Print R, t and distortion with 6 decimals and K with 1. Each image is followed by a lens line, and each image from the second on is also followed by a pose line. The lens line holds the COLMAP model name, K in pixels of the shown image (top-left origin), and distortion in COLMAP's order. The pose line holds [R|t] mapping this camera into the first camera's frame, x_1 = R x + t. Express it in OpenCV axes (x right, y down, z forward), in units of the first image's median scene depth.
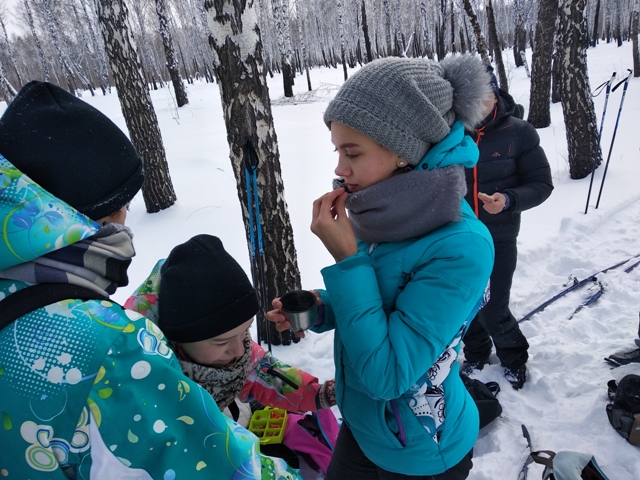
lens RADIAL K [[479.6, 0, 321.5], [0, 479.6, 240.2], [0, 0, 1]] dist [0.037913, -0.001483]
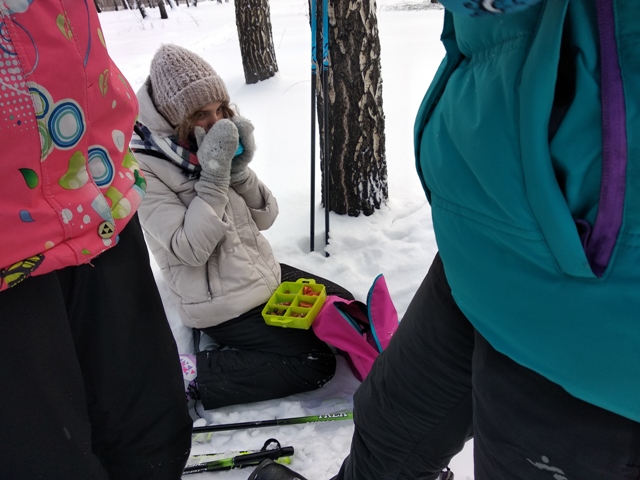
lens RADIAL K [[479.6, 0, 319.5], [0, 479.6, 239.1], [0, 0, 1]] dist [0.037913, -0.001483]
pose [[0.958140, 0.141780, -0.248729, 0.065973], [-0.106365, 0.982868, 0.150520, 0.154060], [0.265808, -0.117763, 0.956806, 0.297591]]
